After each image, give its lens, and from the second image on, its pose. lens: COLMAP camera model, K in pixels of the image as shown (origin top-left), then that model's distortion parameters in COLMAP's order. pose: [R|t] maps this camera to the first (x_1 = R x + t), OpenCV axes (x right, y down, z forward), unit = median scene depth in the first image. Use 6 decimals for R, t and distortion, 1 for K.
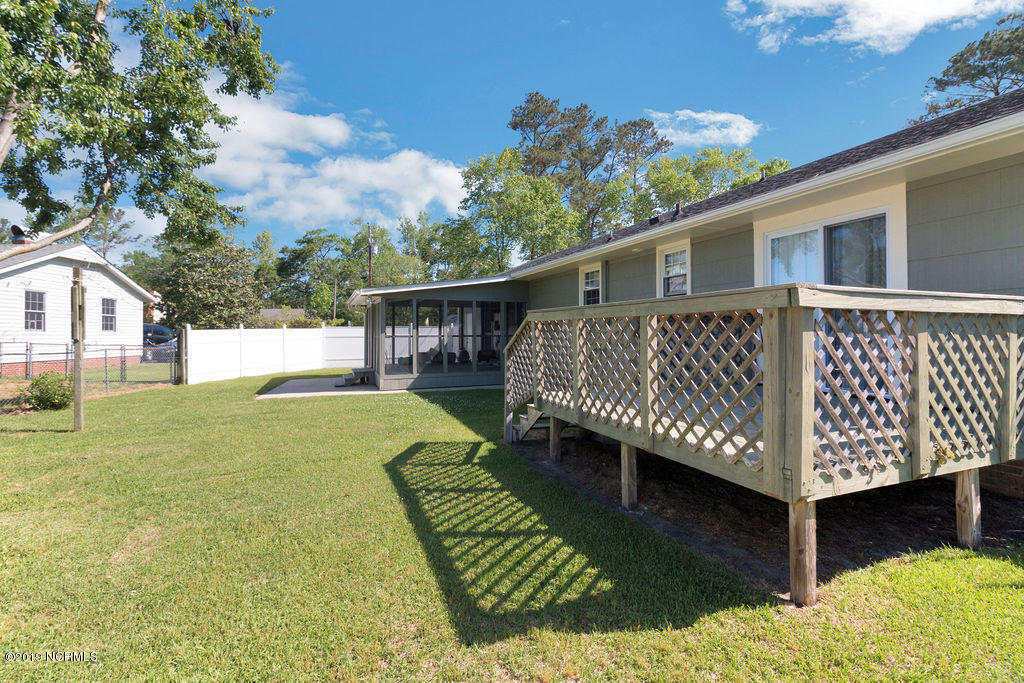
lens RADIAL K [[477.0, 0, 512.0], [0, 477.0, 329.2], [0, 0, 1]] dist [-0.001027, 0.000002]
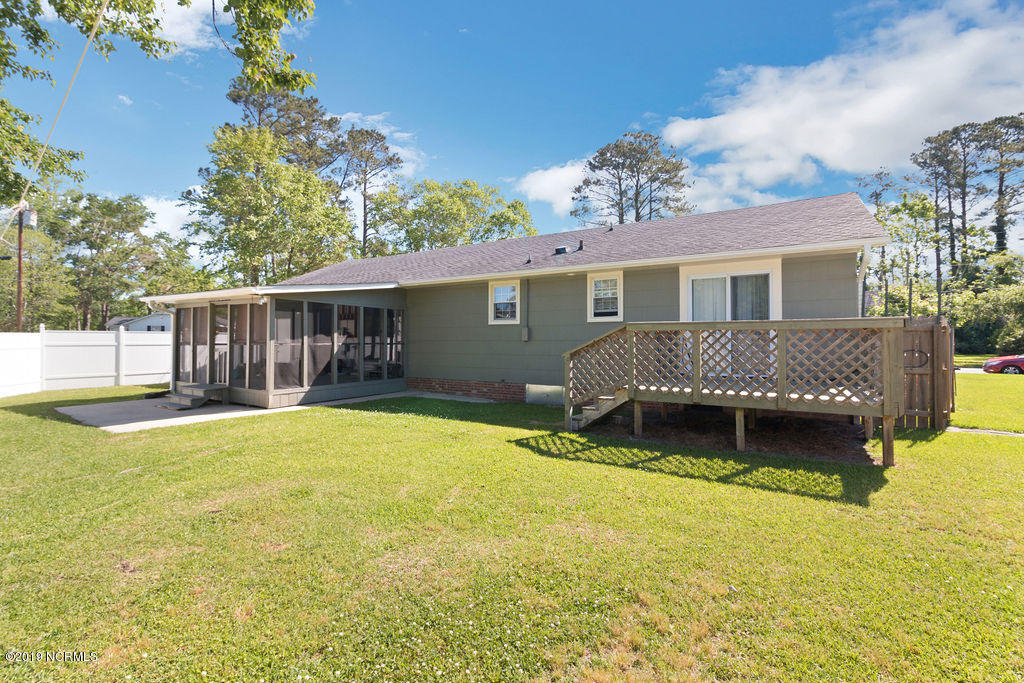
lens RADIAL K [[475.5, 0, 512.0], [0, 475.5, 341.5], [0, 0, 1]] dist [0.003404, 0.000506]
pose [[0.791474, 0.004106, 0.611190, -0.426503], [-0.007739, 0.999965, 0.003304, 0.004329], [-0.611154, -0.007345, 0.791477, 0.072153]]
